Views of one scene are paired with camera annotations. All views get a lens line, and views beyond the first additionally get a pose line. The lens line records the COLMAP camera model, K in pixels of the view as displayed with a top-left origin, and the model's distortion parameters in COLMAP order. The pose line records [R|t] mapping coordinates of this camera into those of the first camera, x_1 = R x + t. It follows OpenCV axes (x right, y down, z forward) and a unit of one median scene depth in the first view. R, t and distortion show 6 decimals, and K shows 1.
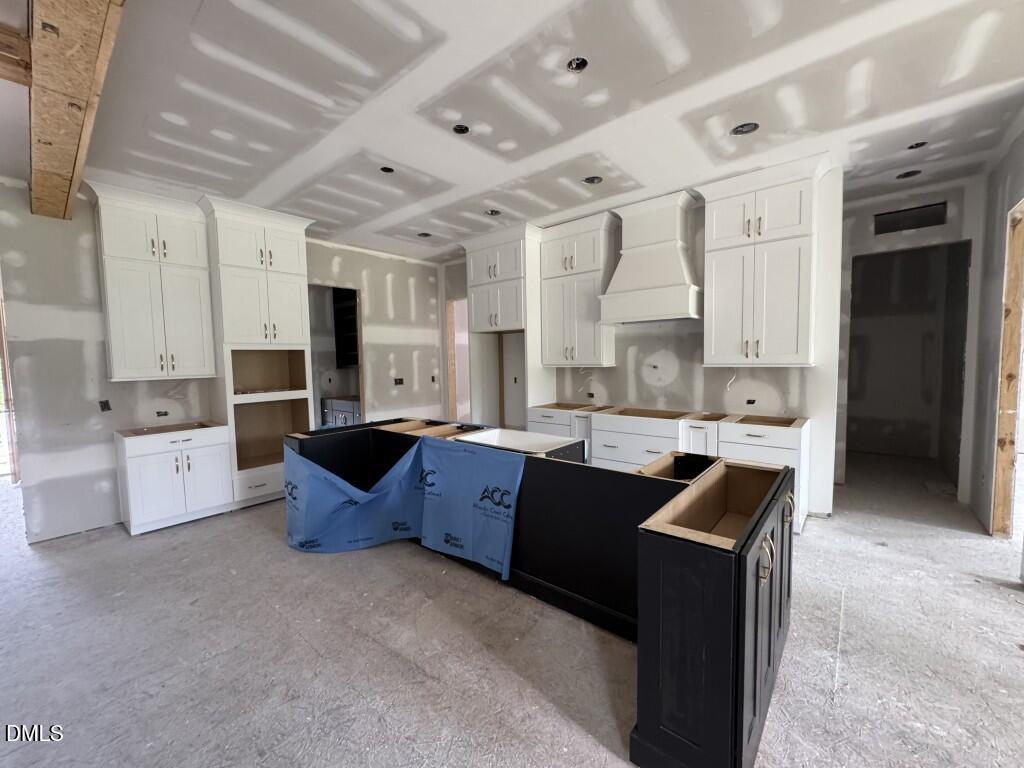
lens RADIAL K [[410.8, 0, 510.1], [0, 410.8, 383.2], [0, 0, 1]] dist [-0.002222, 0.000214]
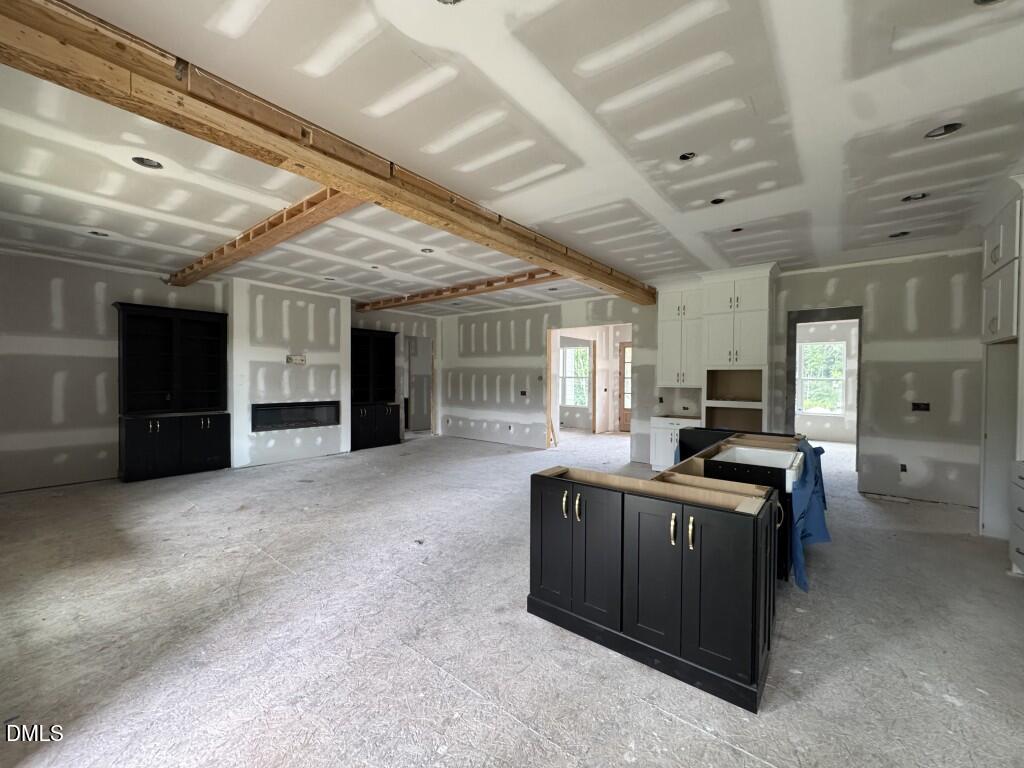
lens RADIAL K [[410.8, 0, 511.0], [0, 410.8, 384.0], [0, 0, 1]] dist [-0.002222, 0.000214]
pose [[0.031493, 0.036929, -0.998822, 0.806255], [-0.069074, 0.997008, 0.034685, -0.033222], [0.997114, 0.067900, 0.033950, 0.242703]]
